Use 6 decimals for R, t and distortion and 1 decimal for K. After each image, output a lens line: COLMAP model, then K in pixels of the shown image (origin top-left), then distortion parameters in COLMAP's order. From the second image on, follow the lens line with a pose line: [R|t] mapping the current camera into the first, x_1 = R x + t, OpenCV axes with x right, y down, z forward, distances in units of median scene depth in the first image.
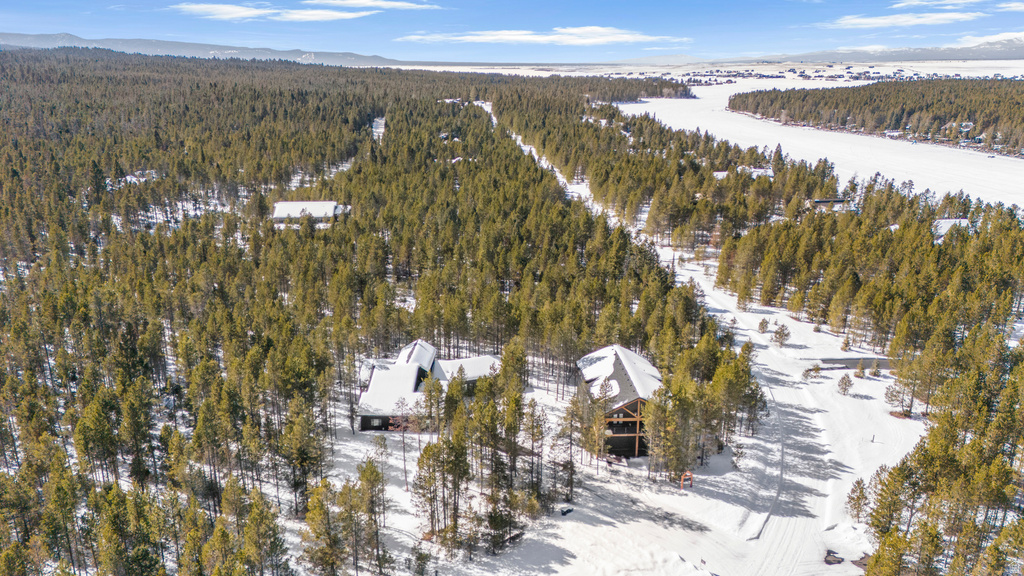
lens RADIAL K [[742.0, 0, 513.6], [0, 742.0, 281.5], [0, 0, 1]] dist [0.087767, -0.086320]
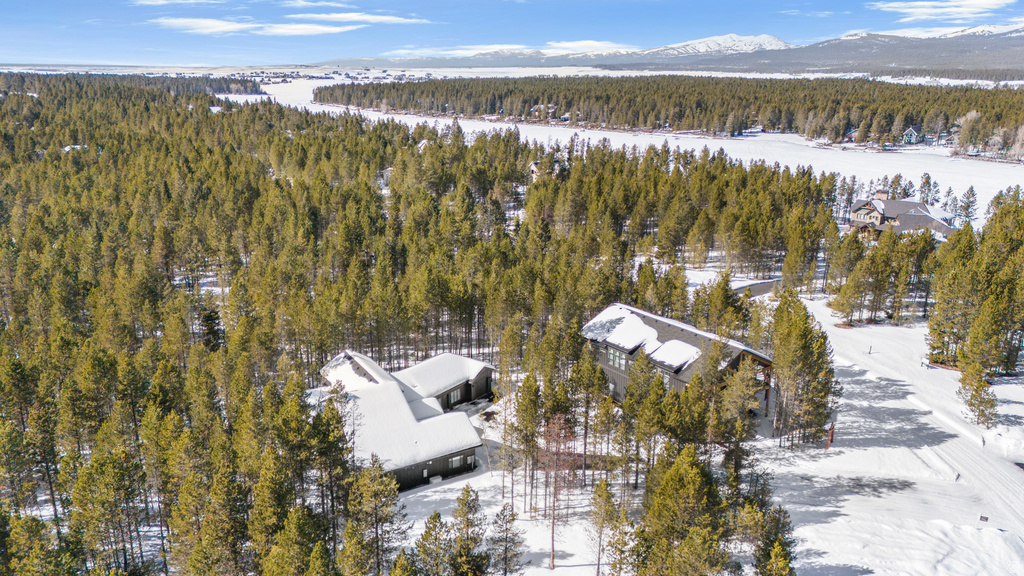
lens RADIAL K [[742.0, 0, 511.4], [0, 742.0, 284.2], [0, 0, 1]] dist [0.087767, -0.086320]
pose [[0.838724, -0.148337, 0.523964, -0.357574], [0.149537, 0.987934, 0.040321, 0.016987], [-0.523623, 0.044534, 0.850785, 0.380989]]
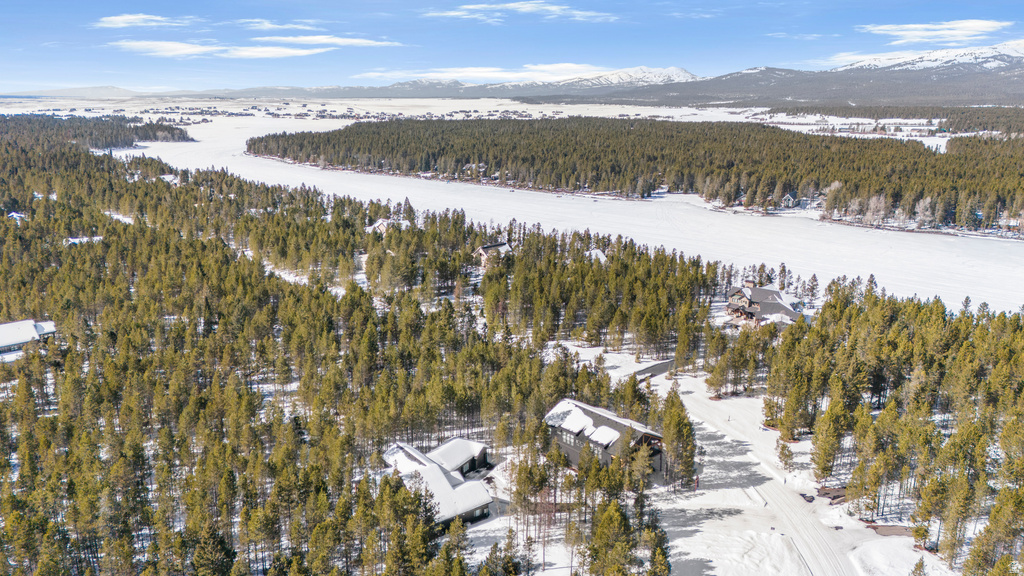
lens RADIAL K [[742.0, 0, 508.8], [0, 742.0, 274.7], [0, 0, 1]] dist [0.087767, -0.086320]
pose [[0.779062, -0.143274, 0.610356, -0.629959], [0.174913, 0.984553, 0.007852, -0.135671], [-0.602053, 0.100642, 0.792088, 0.077005]]
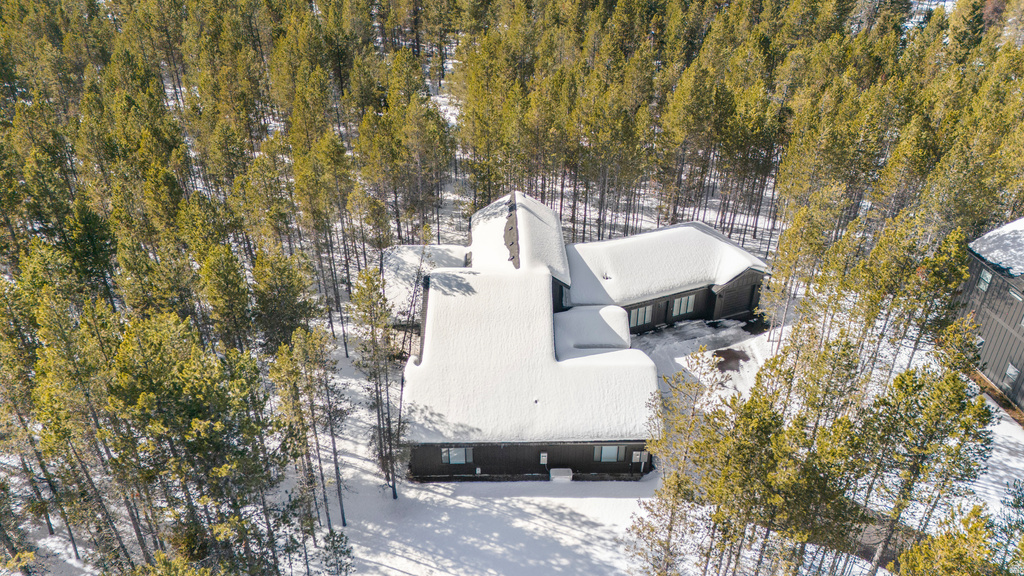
lens RADIAL K [[742.0, 0, 512.1], [0, 742.0, 288.4], [0, 0, 1]] dist [0.087767, -0.086320]
pose [[0.998006, -0.033806, 0.053311, -0.160017], [0.018563, 0.964343, 0.264005, 0.025167], [-0.060335, -0.262489, 0.963047, 0.635883]]
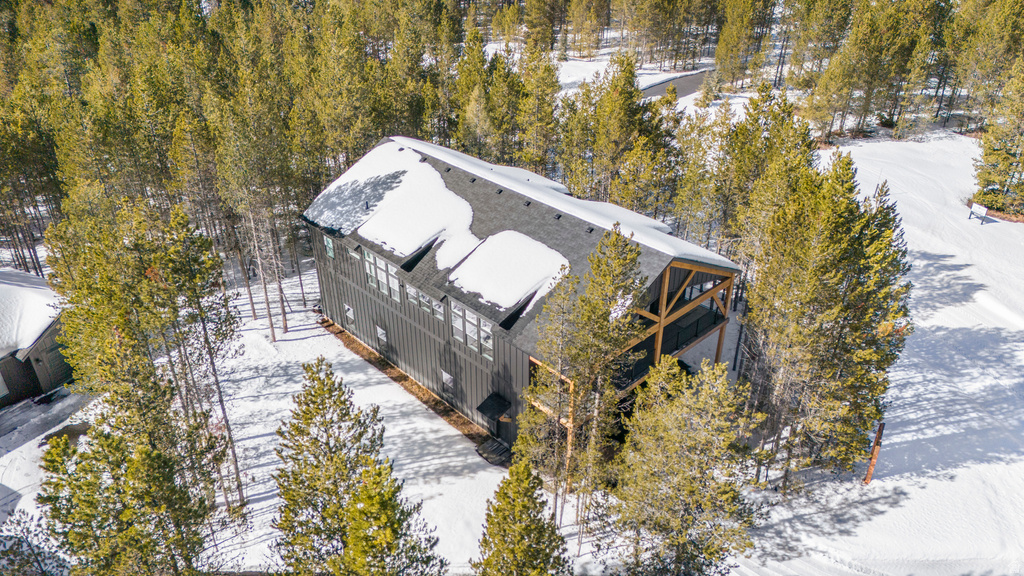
lens RADIAL K [[742.0, 0, 510.3], [0, 742.0, 291.1], [0, 0, 1]] dist [0.087767, -0.086320]
pose [[0.756526, -0.338860, 0.559323, -0.043320], [0.181517, 0.930481, 0.318207, 0.050114], [-0.628268, -0.139206, 0.765442, 0.671029]]
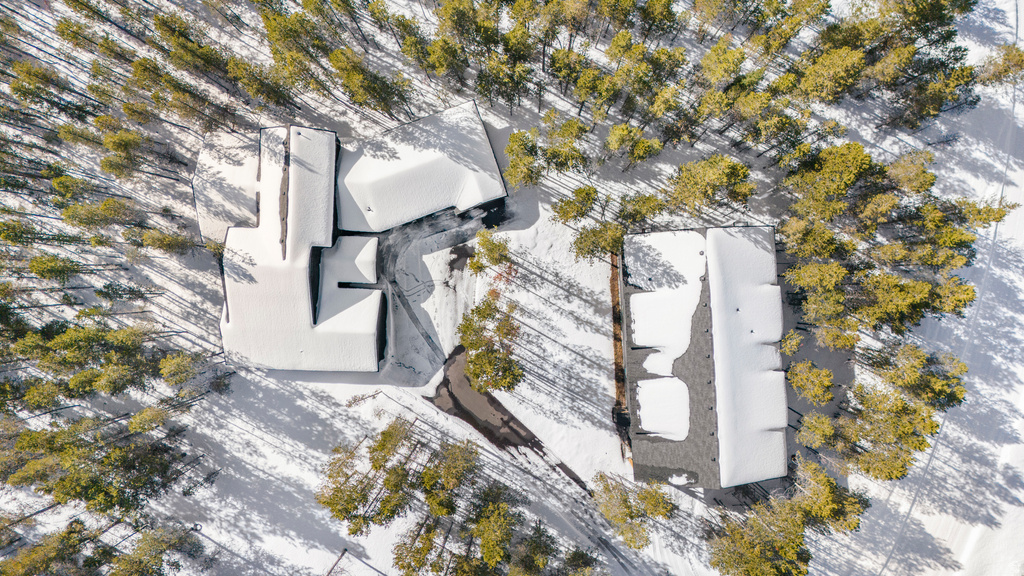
lens RADIAL K [[742.0, 0, 512.4], [0, 742.0, 289.8], [0, 0, 1]] dist [0.087767, -0.086320]
pose [[0.999575, 0.006415, -0.028422, 0.024477], [0.025388, 0.286908, 0.957622, -0.353252], [0.014297, -0.957937, 0.286623, 0.811135]]
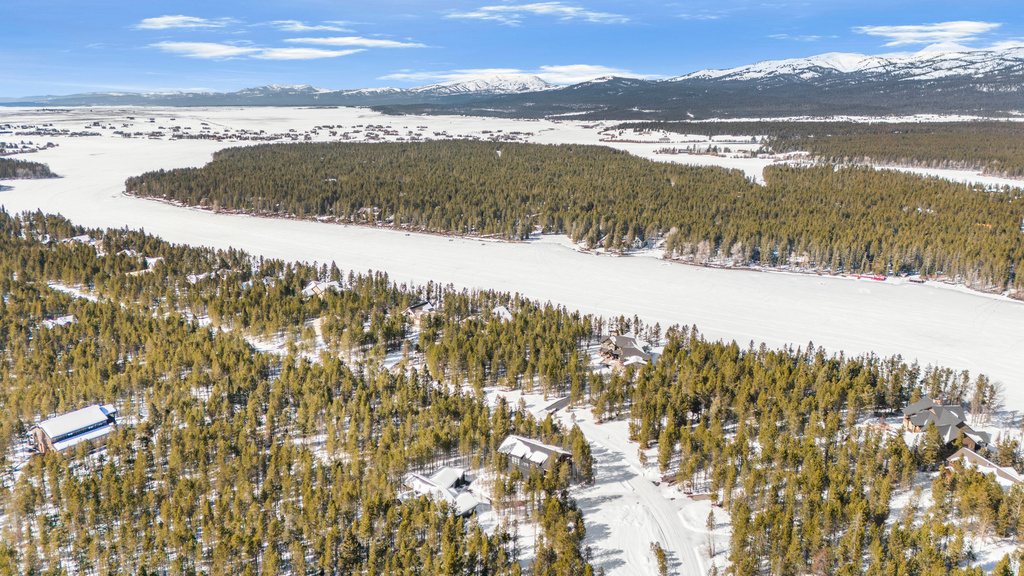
lens RADIAL K [[742.0, 0, 503.5], [0, 742.0, 267.9], [0, 0, 1]] dist [0.087767, -0.086320]
pose [[0.656382, -0.164970, 0.736171, -1.184236], [0.217596, 0.975728, 0.024641, -0.375720], [-0.722368, 0.144014, 0.676347, -0.333137]]
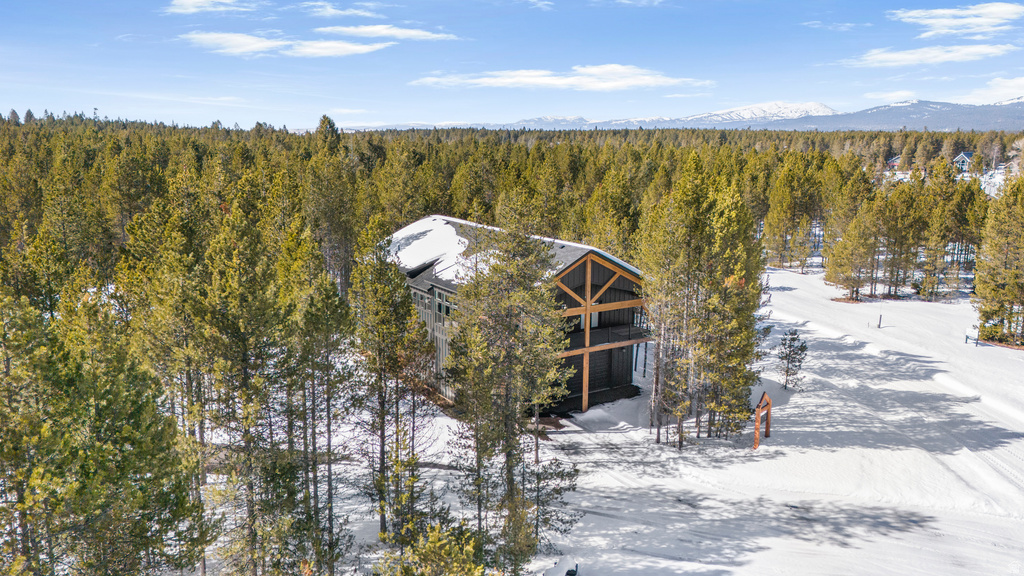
lens RADIAL K [[742.0, 0, 504.5], [0, 742.0, 301.1], [0, 0, 1]] dist [0.087767, -0.086320]
pose [[0.872826, -0.101968, 0.477261, -0.052256], [0.132150, 0.990776, -0.029996, 0.155471], [-0.469800, 0.089251, 0.878249, 0.560392]]
